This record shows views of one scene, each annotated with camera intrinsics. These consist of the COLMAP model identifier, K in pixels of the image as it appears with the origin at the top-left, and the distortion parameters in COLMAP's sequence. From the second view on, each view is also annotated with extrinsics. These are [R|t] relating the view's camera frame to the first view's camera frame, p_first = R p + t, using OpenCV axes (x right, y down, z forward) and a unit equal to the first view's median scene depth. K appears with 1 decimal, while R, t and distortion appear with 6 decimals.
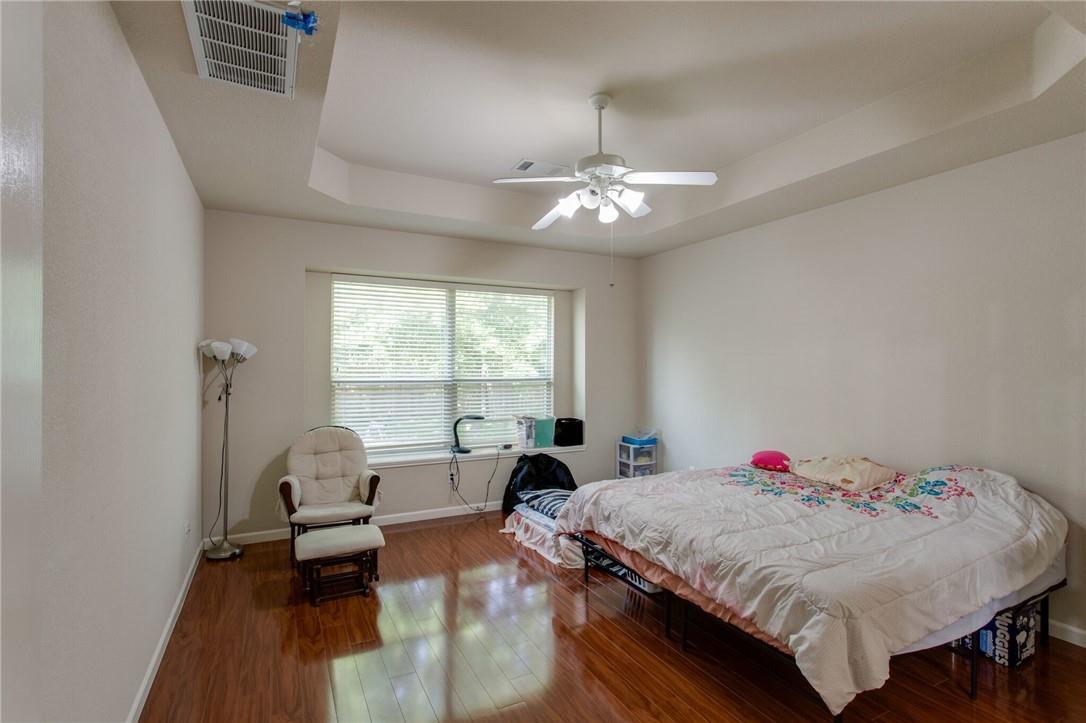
lens RADIAL K [[518.0, 0, 541.6], [0, 518.0, 365.1], [0, 0, 1]] dist [-0.000575, -0.000030]
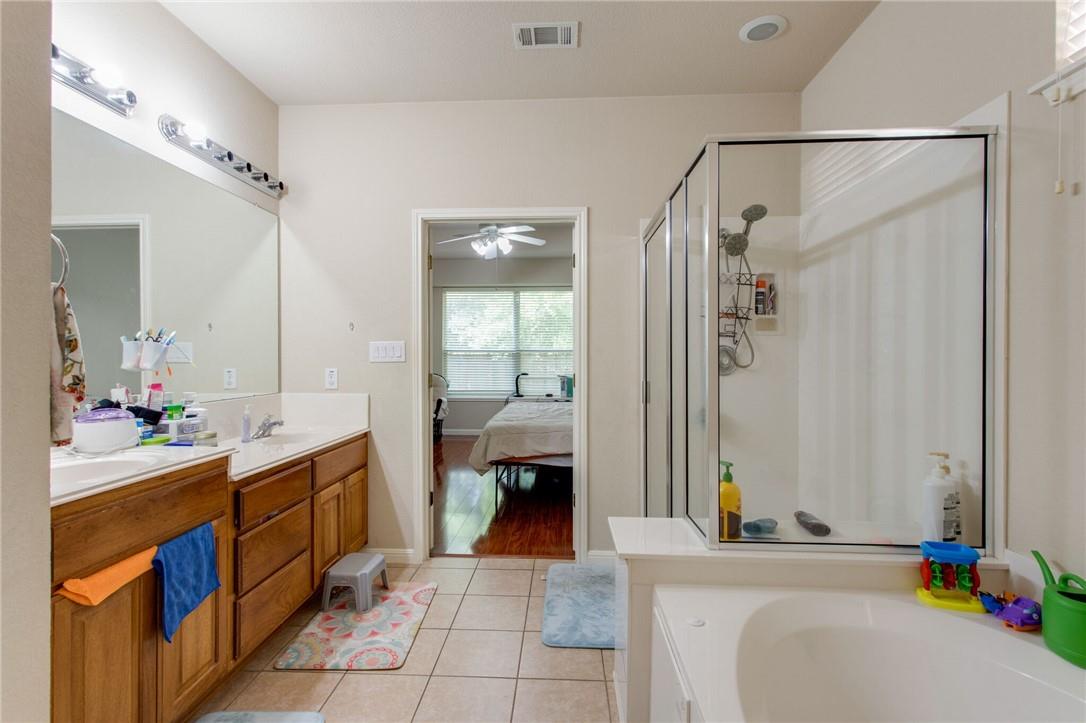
lens RADIAL K [[512.8, 0, 543.0], [0, 512.8, 361.5], [0, 0, 1]] dist [-0.001190, 0.000027]
pose [[0.866525, 0.005659, -0.499101, 0.662435], [-0.000499, 0.999945, 0.010473, 0.046104], [0.499133, -0.008826, 0.866481, -0.283740]]
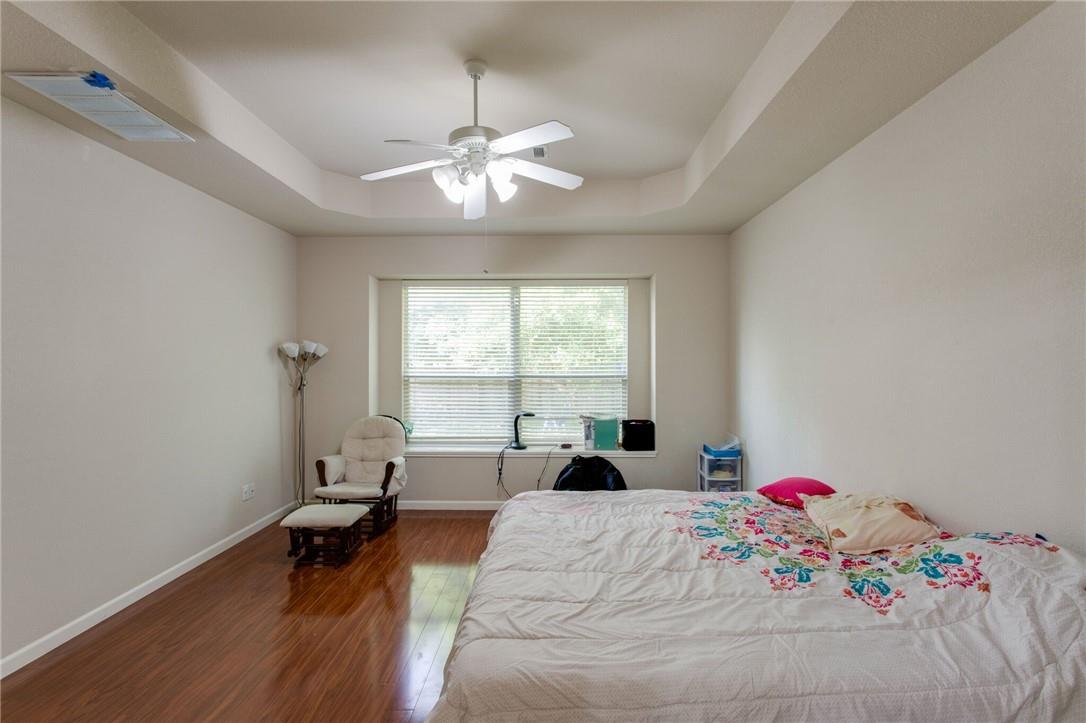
lens RADIAL K [[512.8, 0, 543.0], [0, 512.8, 361.5], [0, 0, 1]] dist [-0.001190, 0.000027]
pose [[0.879418, -0.002404, -0.476045, 0.355253], [0.002529, 0.999997, -0.000378, 0.000879], [0.476044, -0.000872, 0.879421, 0.146942]]
